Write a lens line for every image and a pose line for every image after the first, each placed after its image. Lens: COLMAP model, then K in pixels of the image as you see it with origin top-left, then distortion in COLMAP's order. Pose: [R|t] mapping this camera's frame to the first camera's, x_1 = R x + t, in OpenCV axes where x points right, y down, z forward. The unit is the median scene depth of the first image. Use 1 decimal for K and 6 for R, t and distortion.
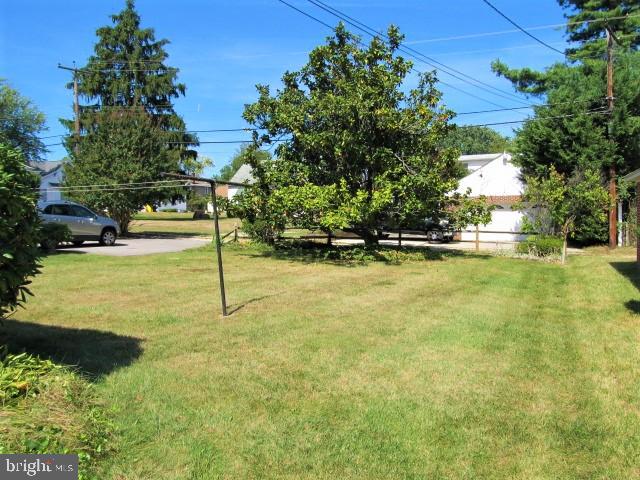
lens RADIAL K [[525.5, 0, 320.0], [0, 525.5, 240.0], [0, 0, 1]] dist [-0.064698, 0.024922]
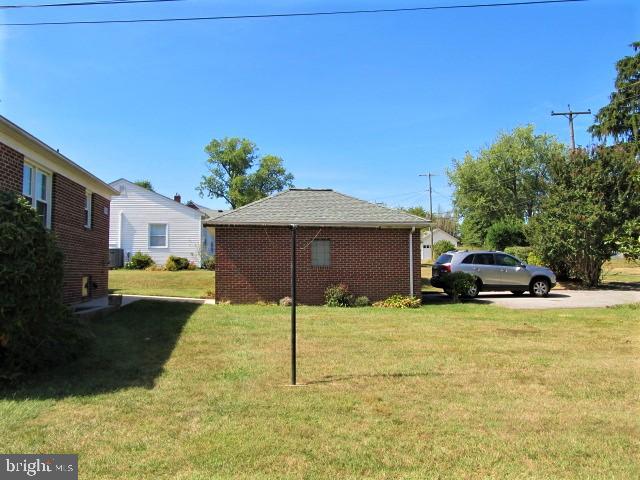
lens RADIAL K [[525.5, 0, 320.0], [0, 525.5, 240.0], [0, 0, 1]] dist [-0.064698, 0.024922]
pose [[0.497245, -0.053374, -0.865967, 0.150255], [-0.028148, 0.996588, -0.077588, -0.005572], [0.867153, 0.062955, 0.494046, 0.166327]]
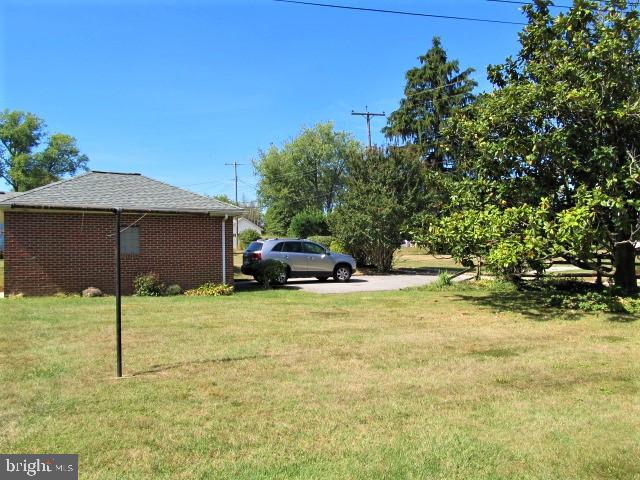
lens RADIAL K [[525.5, 0, 320.0], [0, 525.5, 240.0], [0, 0, 1]] dist [-0.064698, 0.024922]
pose [[0.777599, -0.031391, -0.627977, 0.144821], [-0.010913, 0.997929, -0.063397, -0.003991], [0.628666, 0.056151, 0.775646, 0.155810]]
